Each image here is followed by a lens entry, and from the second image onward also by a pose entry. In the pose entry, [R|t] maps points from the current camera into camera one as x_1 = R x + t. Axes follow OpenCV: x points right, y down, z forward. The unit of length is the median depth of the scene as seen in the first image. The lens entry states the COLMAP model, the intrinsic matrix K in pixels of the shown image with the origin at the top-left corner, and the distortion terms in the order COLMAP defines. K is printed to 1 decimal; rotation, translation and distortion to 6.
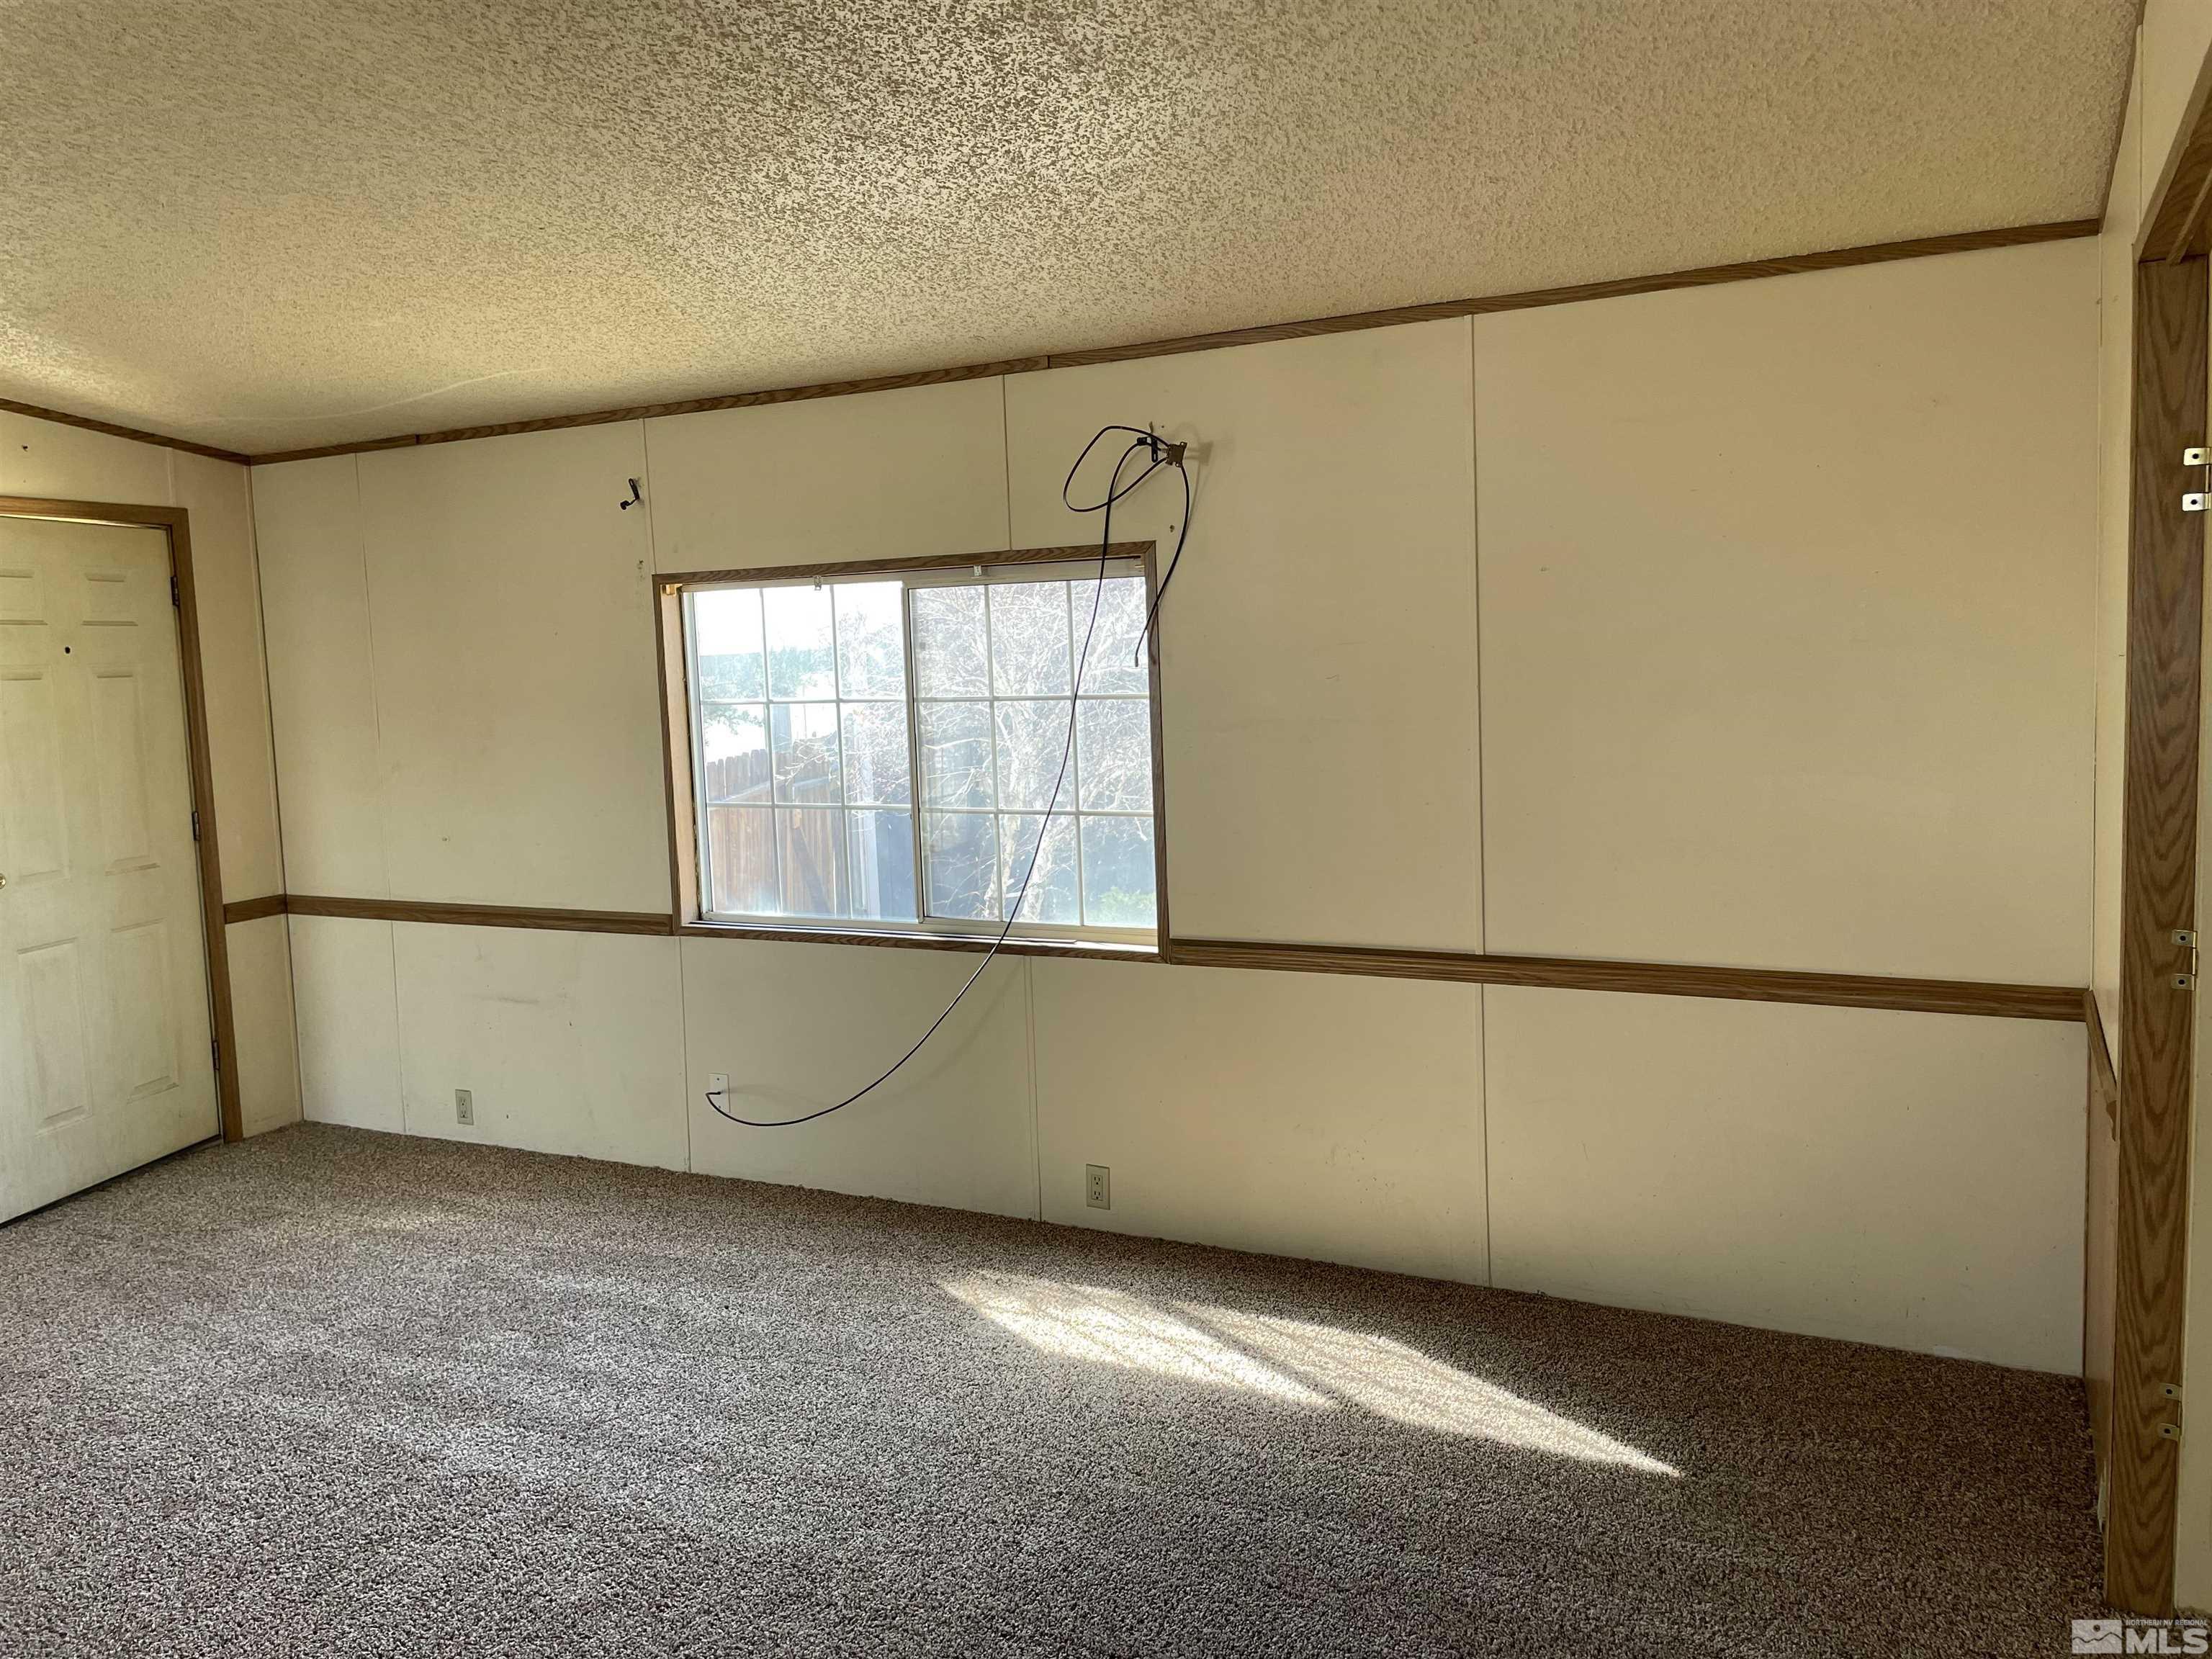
lens RADIAL K [[1665.3, 0, 1071.5], [0, 1665.3, 799.3], [0, 0, 1]] dist [0.093343, -0.124295]
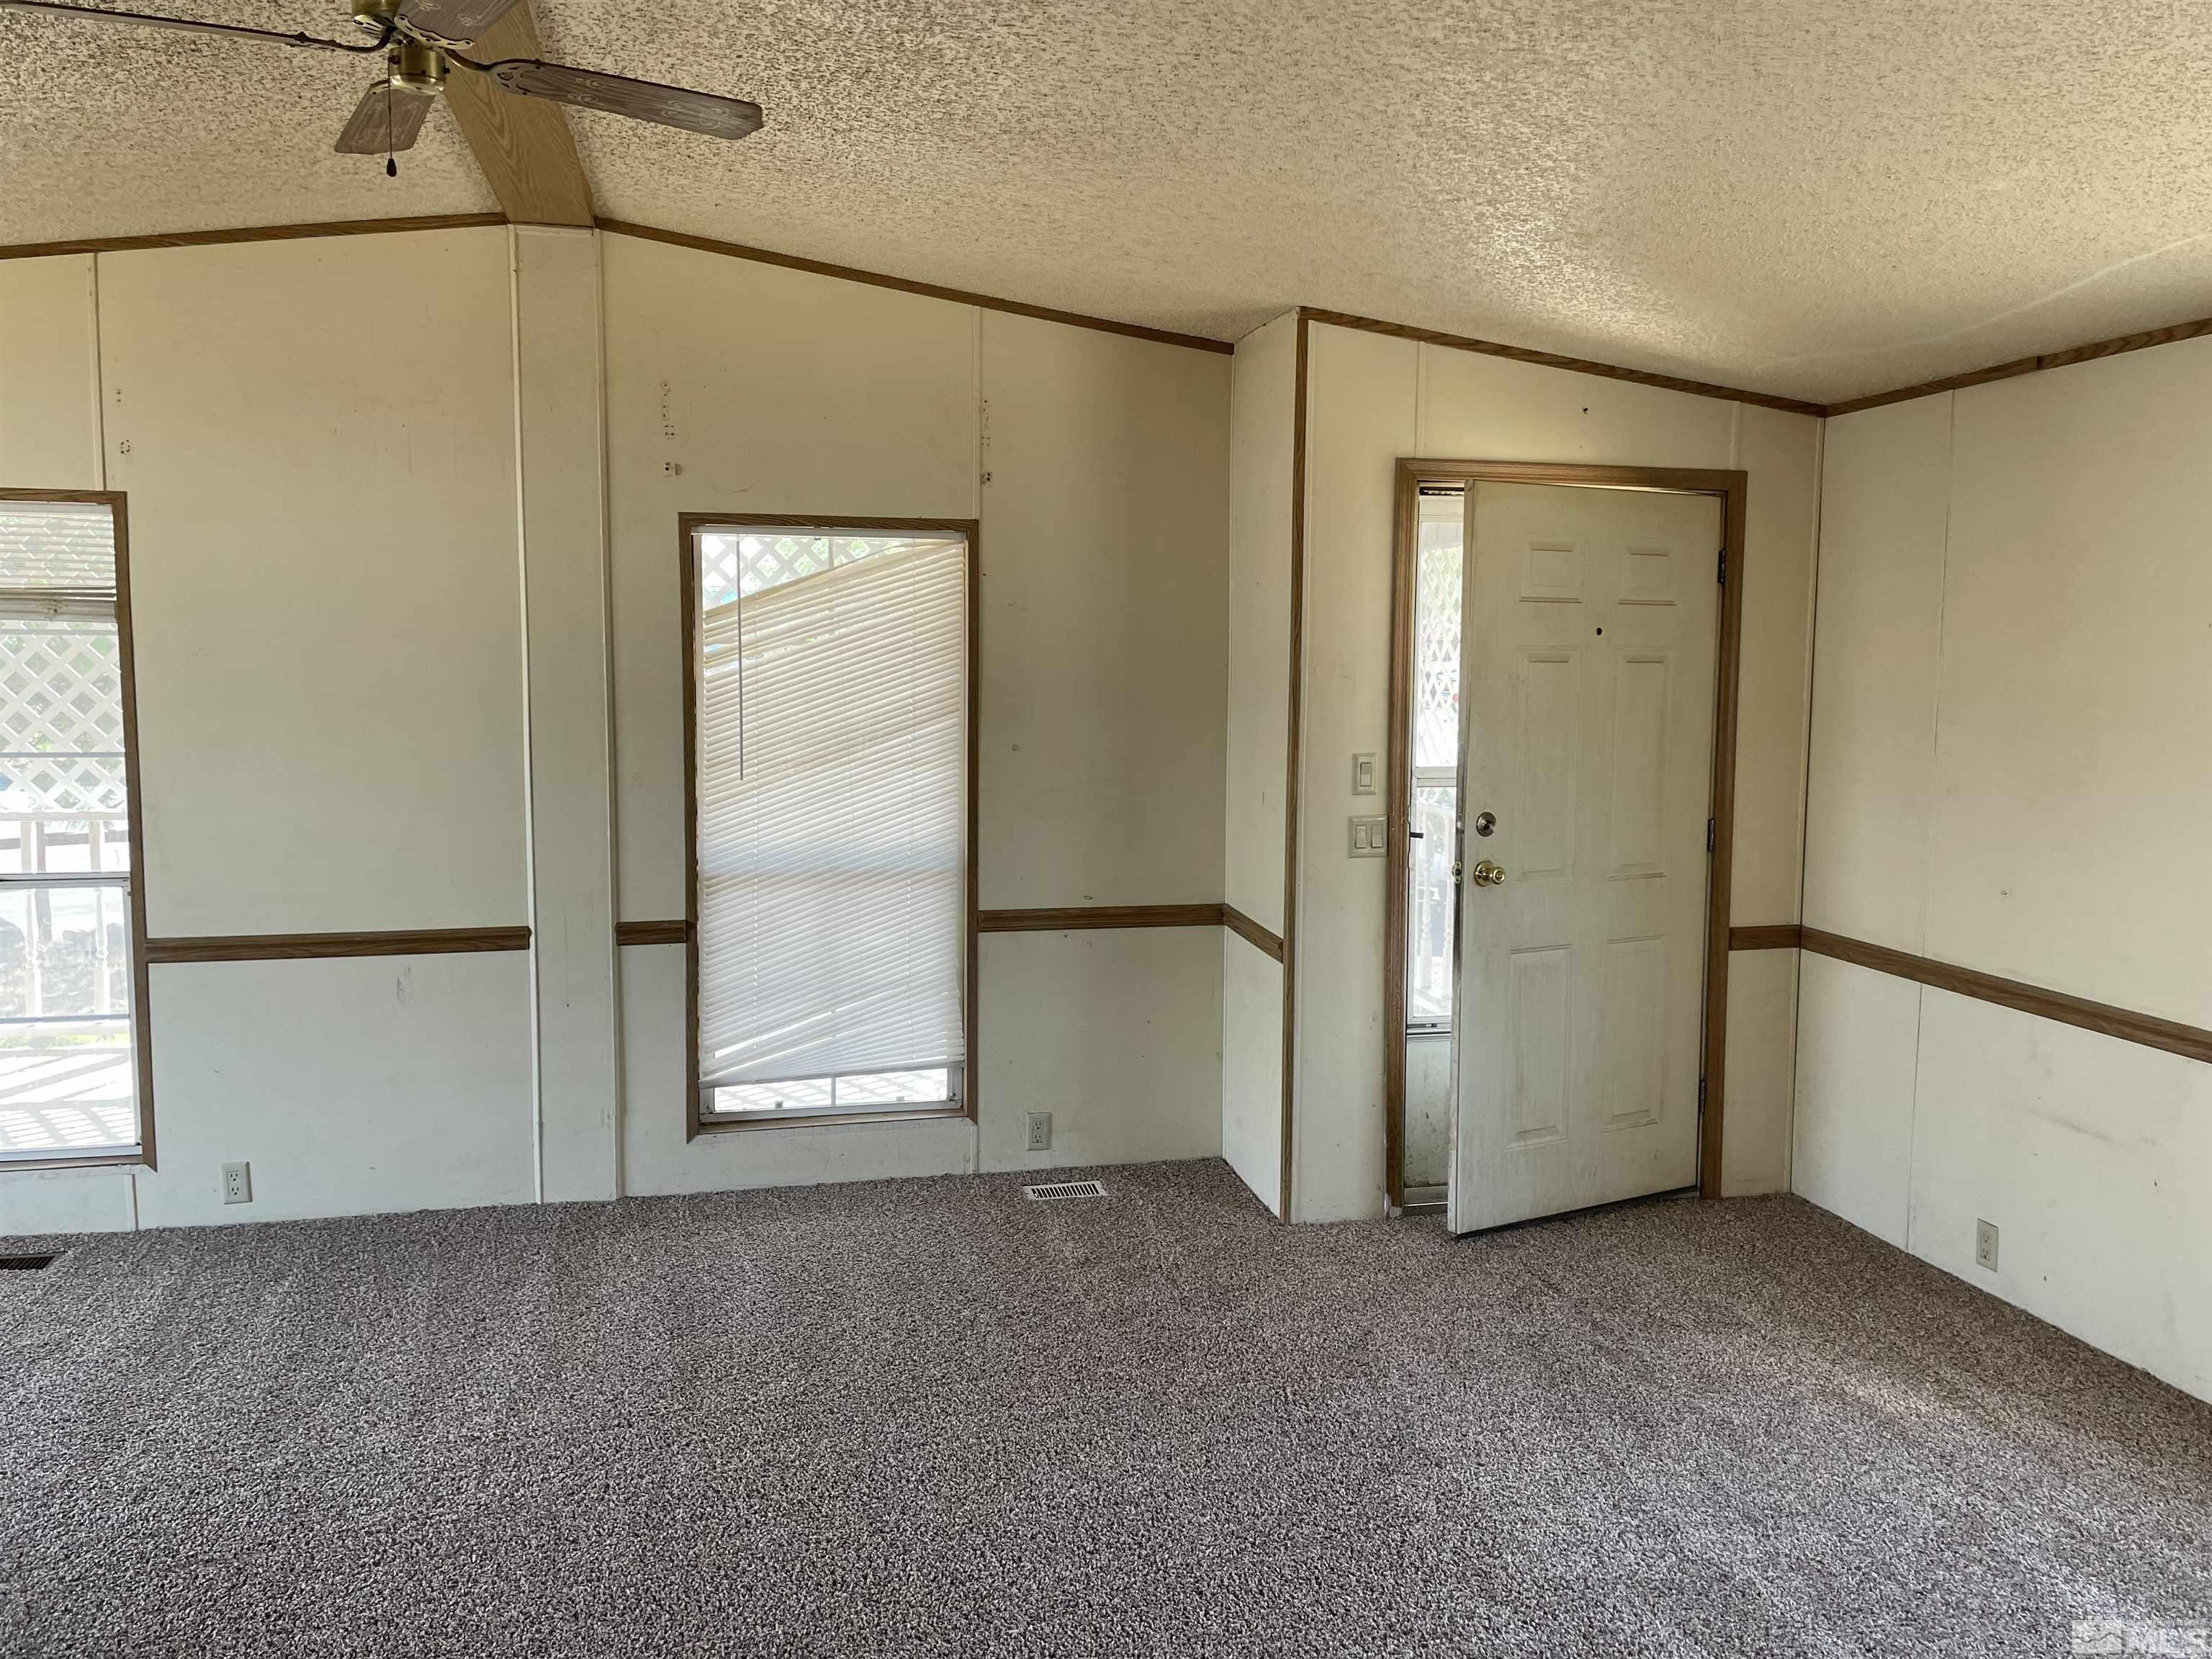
lens RADIAL K [[1665.3, 0, 1149.4], [0, 1665.3, 817.8], [0, 0, 1]] dist [0.093343, -0.124295]
pose [[0.668044, 0.113167, -0.735466, -0.081868], [-0.097323, 0.993166, 0.064418, -0.024164], [0.737730, 0.028544, 0.674493, 0.224996]]
